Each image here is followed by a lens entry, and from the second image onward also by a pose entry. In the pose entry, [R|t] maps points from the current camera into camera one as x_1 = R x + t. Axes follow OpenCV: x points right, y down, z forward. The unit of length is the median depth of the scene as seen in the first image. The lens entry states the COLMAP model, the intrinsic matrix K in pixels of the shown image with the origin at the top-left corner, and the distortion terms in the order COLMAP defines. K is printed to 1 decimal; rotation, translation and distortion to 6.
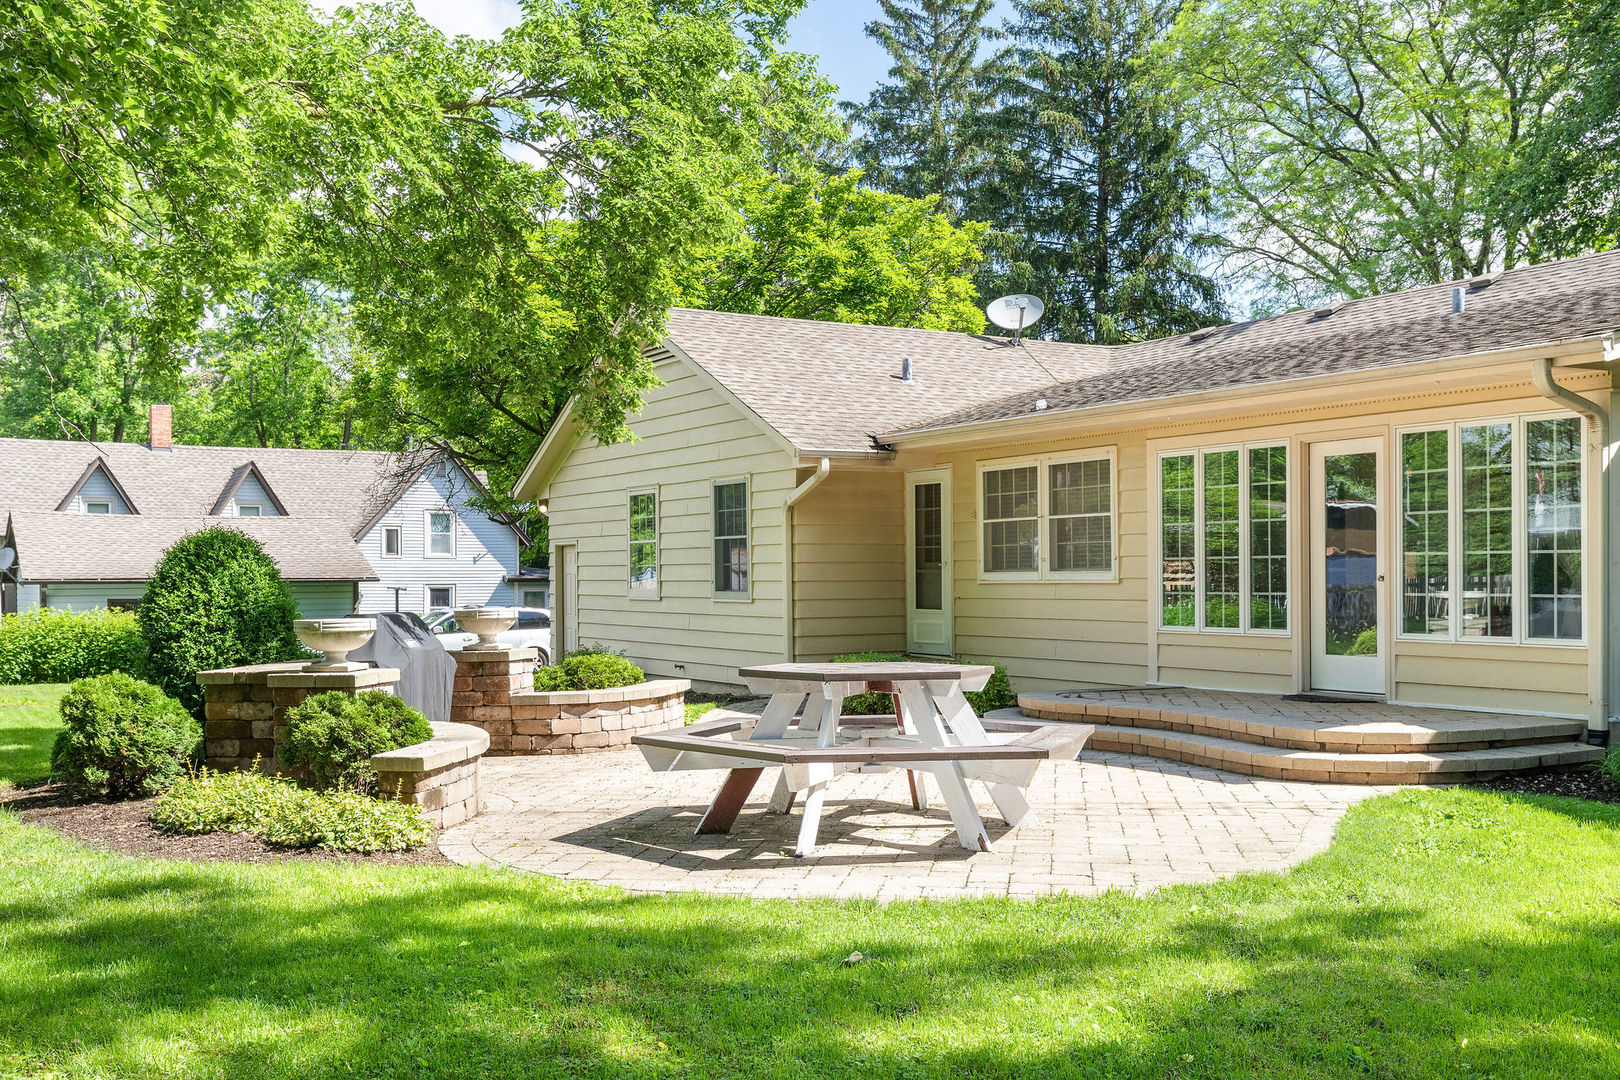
lens RADIAL K [[1577.1, 0, 808.2], [0, 1577.1, 544.7], [0, 0, 1]] dist [-0.016169, 0.000000]
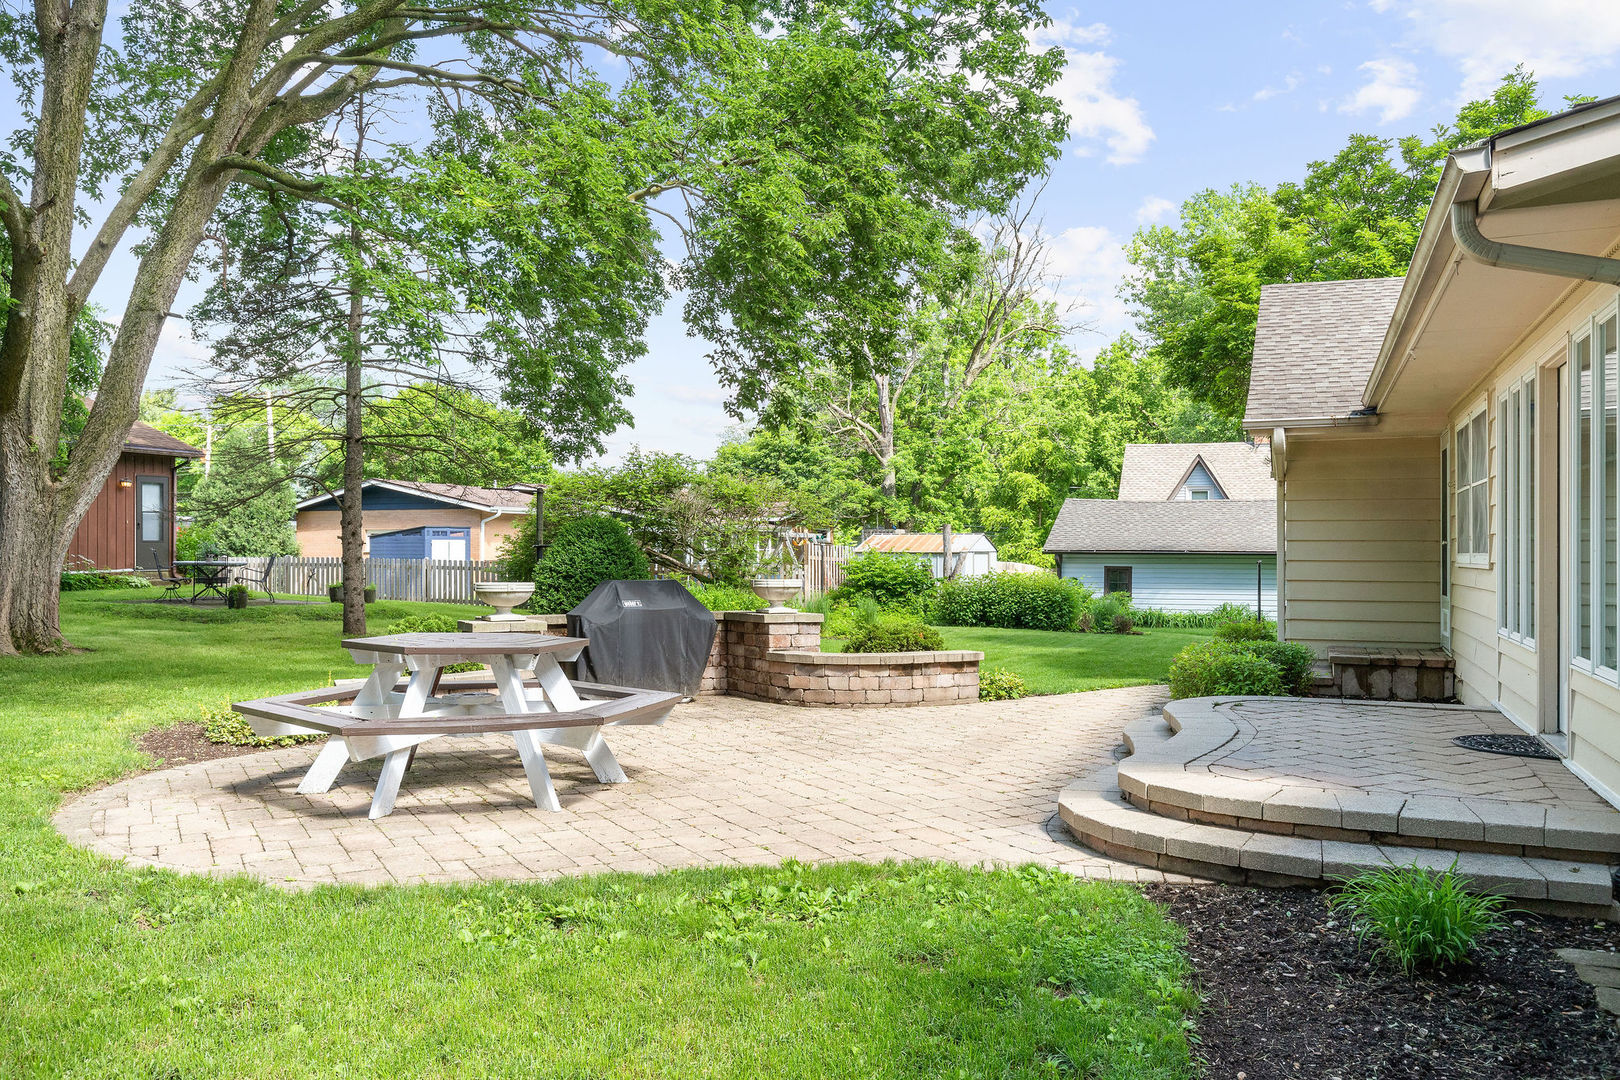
lens RADIAL K [[1252.5, 0, 806.5], [0, 1252.5, 542.8], [0, 0, 1]] dist [0.013725, 0.001905]
pose [[0.610074, 0.004166, -0.792334, 0.466361], [0.009216, 0.999881, 0.012353, 0.000973], [0.792291, -0.014839, 0.609963, 0.354778]]
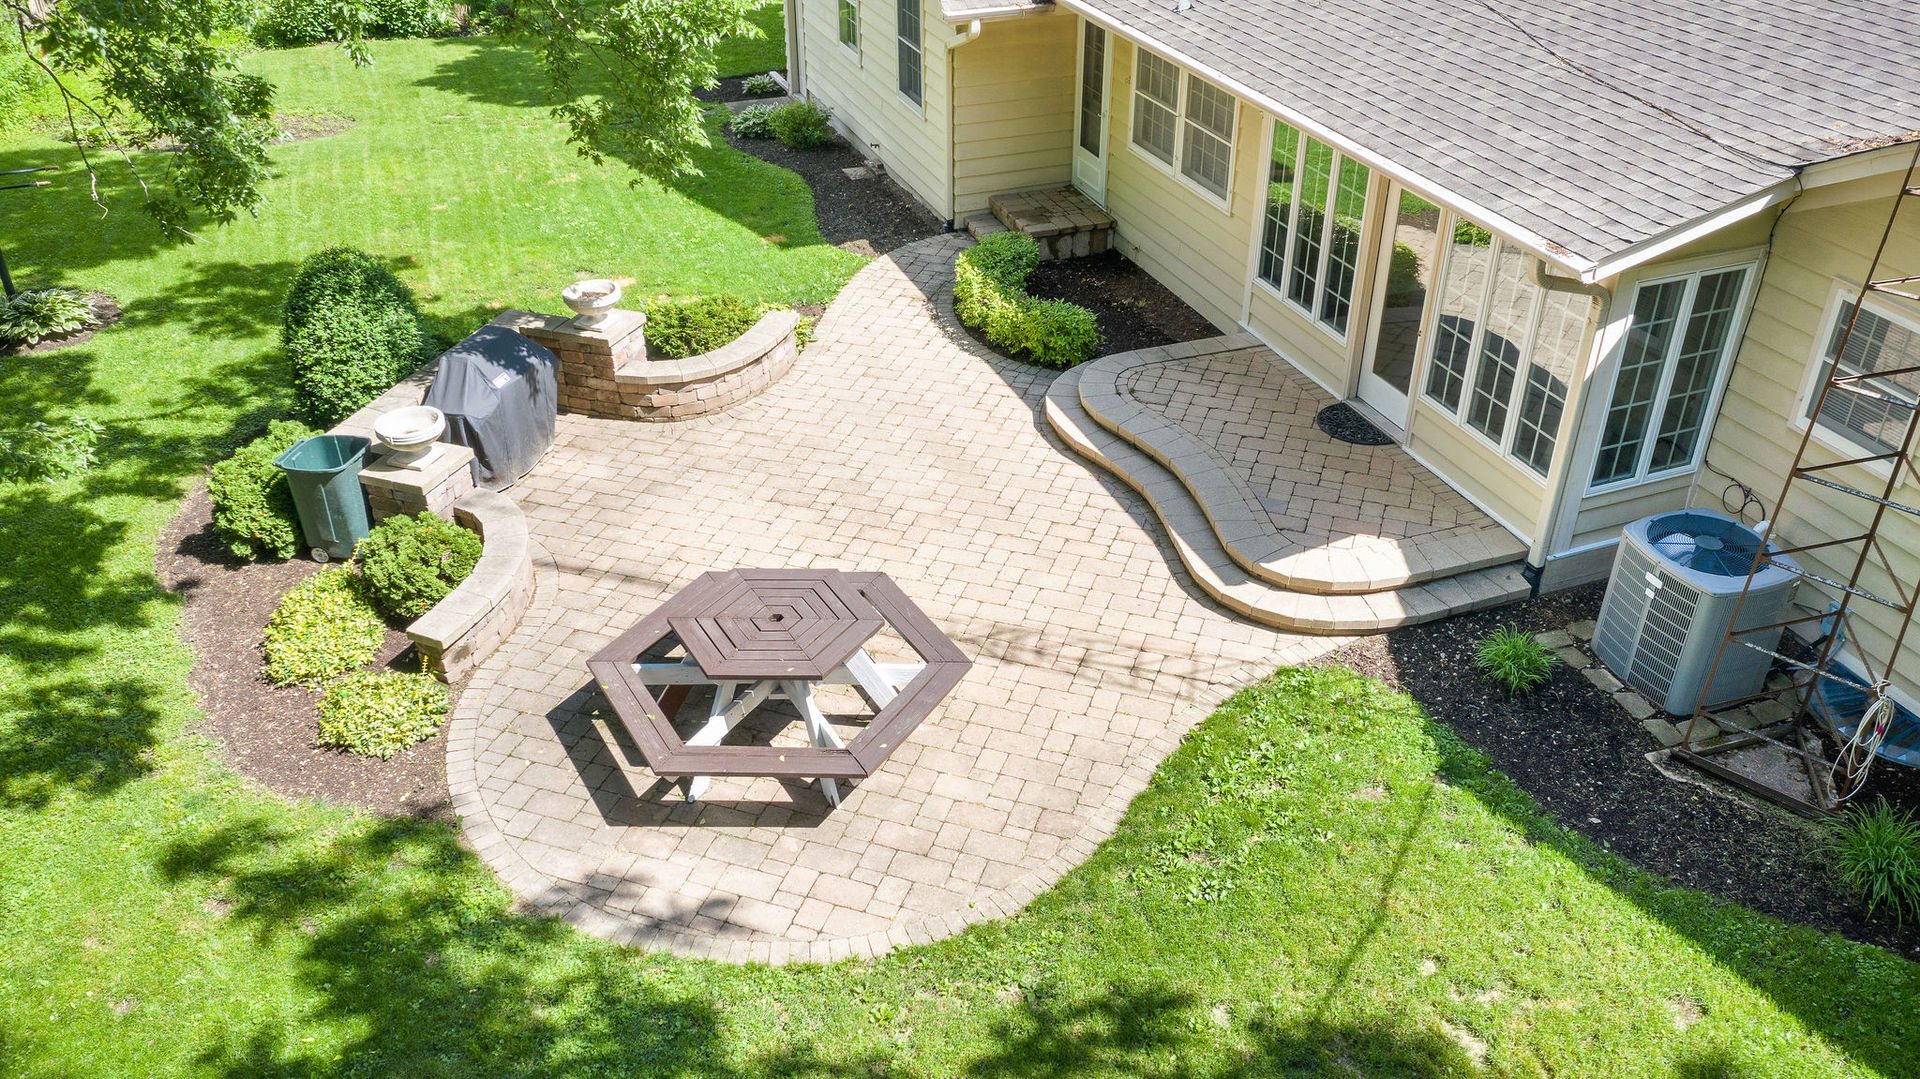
lens RADIAL K [[1546.0, 0, 966.8], [0, 1546.0, 543.0], [0, 0, 1]] dist [-0.041032, -0.002470]
pose [[0.985879, 0.096139, -0.137111, 0.181549], [-0.005915, 0.838262, 0.545236, -0.328791], [0.167353, -0.536725, 0.826994, 0.043869]]
